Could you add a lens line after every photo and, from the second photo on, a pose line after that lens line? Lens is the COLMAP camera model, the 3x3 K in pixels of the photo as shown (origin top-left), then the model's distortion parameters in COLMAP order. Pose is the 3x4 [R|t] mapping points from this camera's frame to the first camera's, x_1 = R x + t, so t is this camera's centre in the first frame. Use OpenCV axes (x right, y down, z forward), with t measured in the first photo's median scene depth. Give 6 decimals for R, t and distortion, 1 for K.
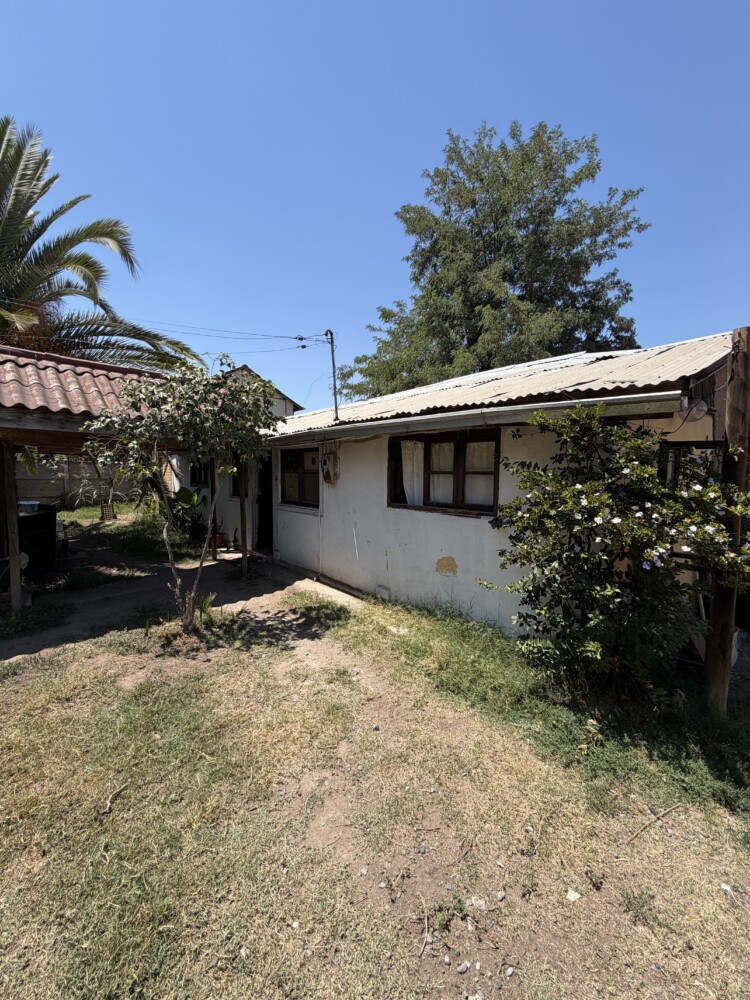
lens RADIAL K [[401.2, 0, 375.7], [0, 401.2, 496.2], [0, 0, 1]] dist [0.014007, 0.000071]
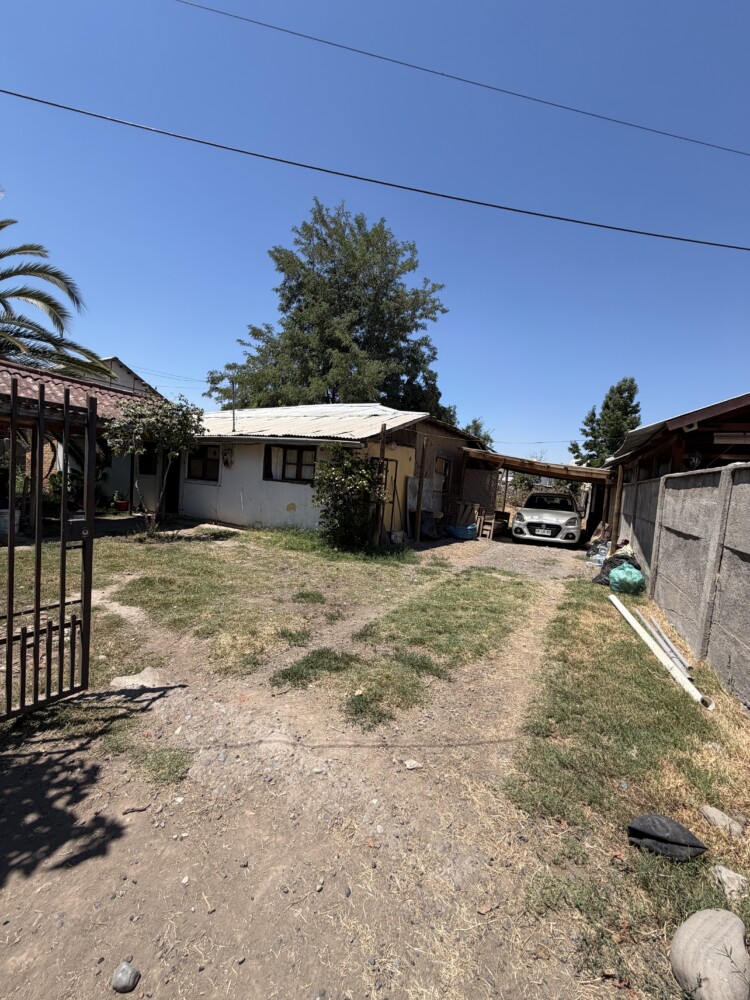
lens RADIAL K [[401.2, 0, 372.5], [0, 401.2, 497.7], [0, 0, 1]] dist [0.014007, 0.000071]
pose [[0.940730, 0.047560, 0.335804, -0.031688], [-0.045992, 0.998862, -0.012626, 0.029854], [-0.336023, -0.003566, 0.941847, -0.268293]]
